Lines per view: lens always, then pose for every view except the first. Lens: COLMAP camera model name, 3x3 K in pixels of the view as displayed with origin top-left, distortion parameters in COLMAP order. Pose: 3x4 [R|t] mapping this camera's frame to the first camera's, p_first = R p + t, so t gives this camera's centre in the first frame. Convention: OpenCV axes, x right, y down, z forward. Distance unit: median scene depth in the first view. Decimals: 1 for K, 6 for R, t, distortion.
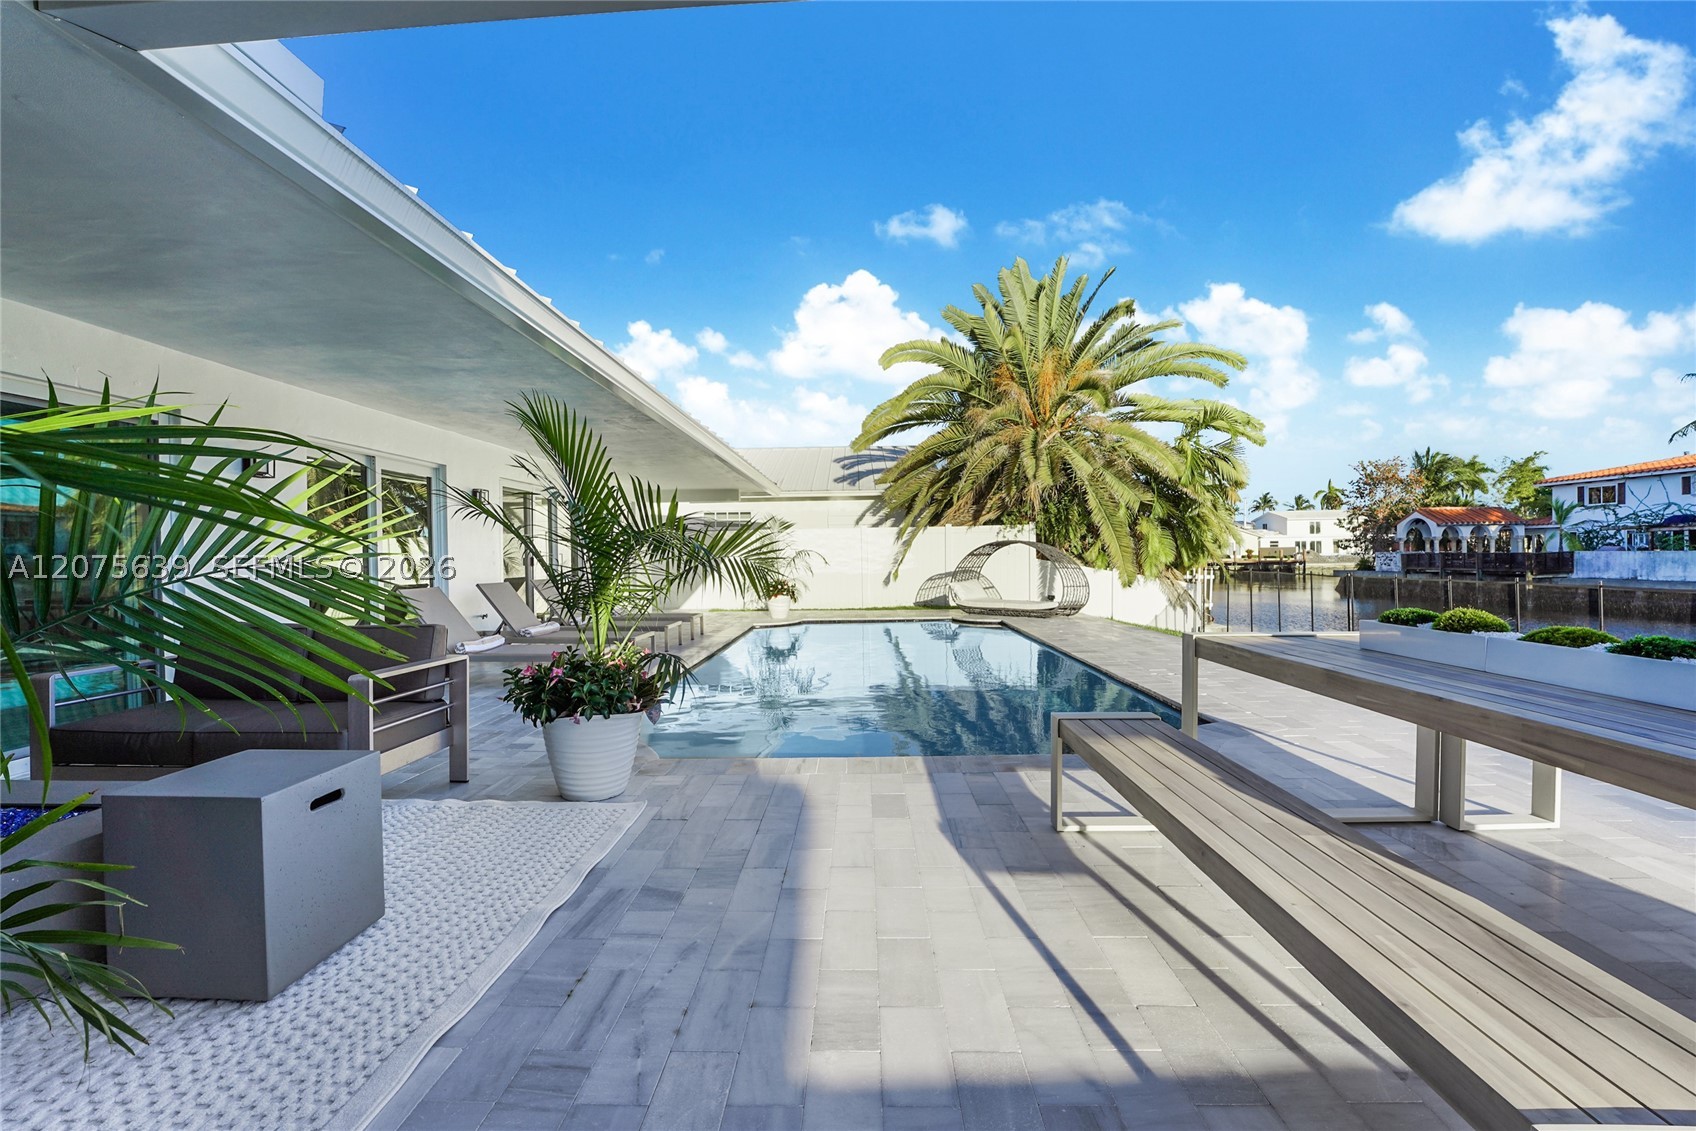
lens RADIAL K [[702.0, 0, 851.5], [0, 702.0, 570.0], [0, 0, 1]] dist [-0.020345, 0.000711]
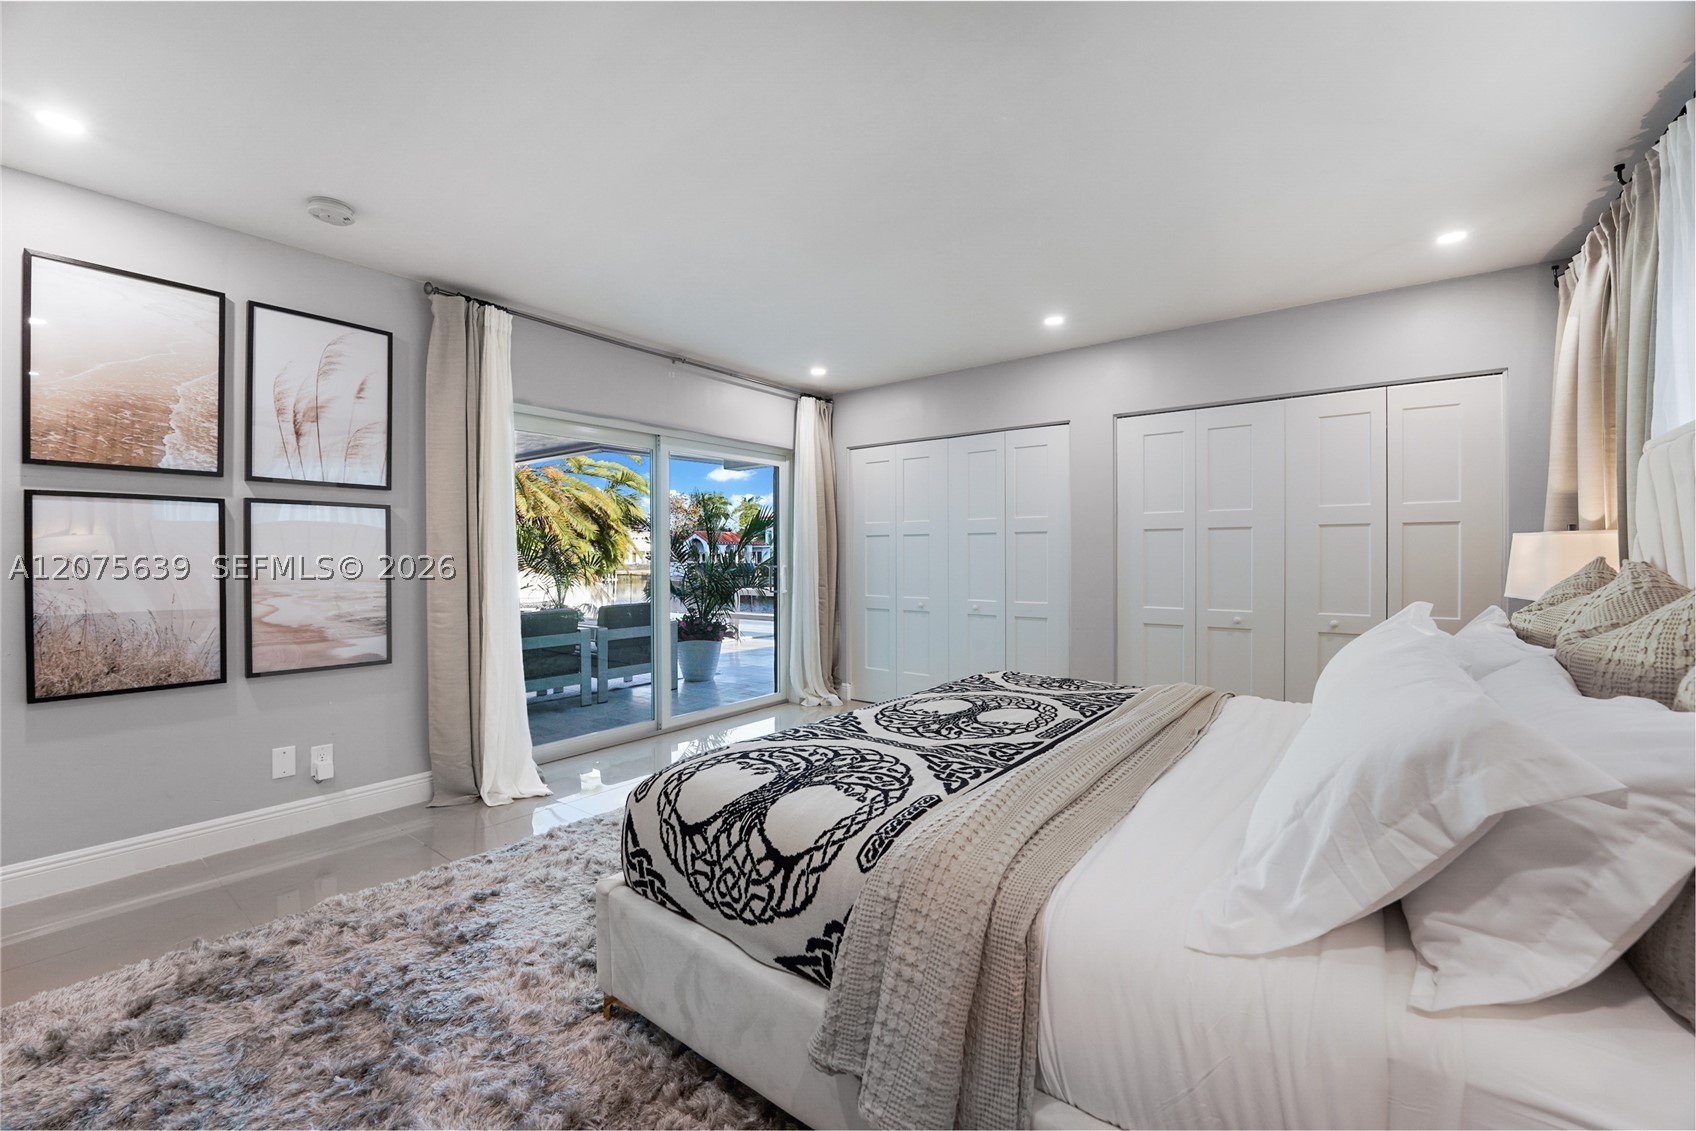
lens RADIAL K [[702.0, 0, 850.9], [0, 702.0, 562.2], [0, 0, 1]] dist [-0.020345, 0.000711]
pose [[0.597840, 0.005532, 0.801596, -0.408760], [0.011465, 0.999815, -0.015451, 0.002995], [-0.801533, 0.018428, 0.597666, -0.329223]]
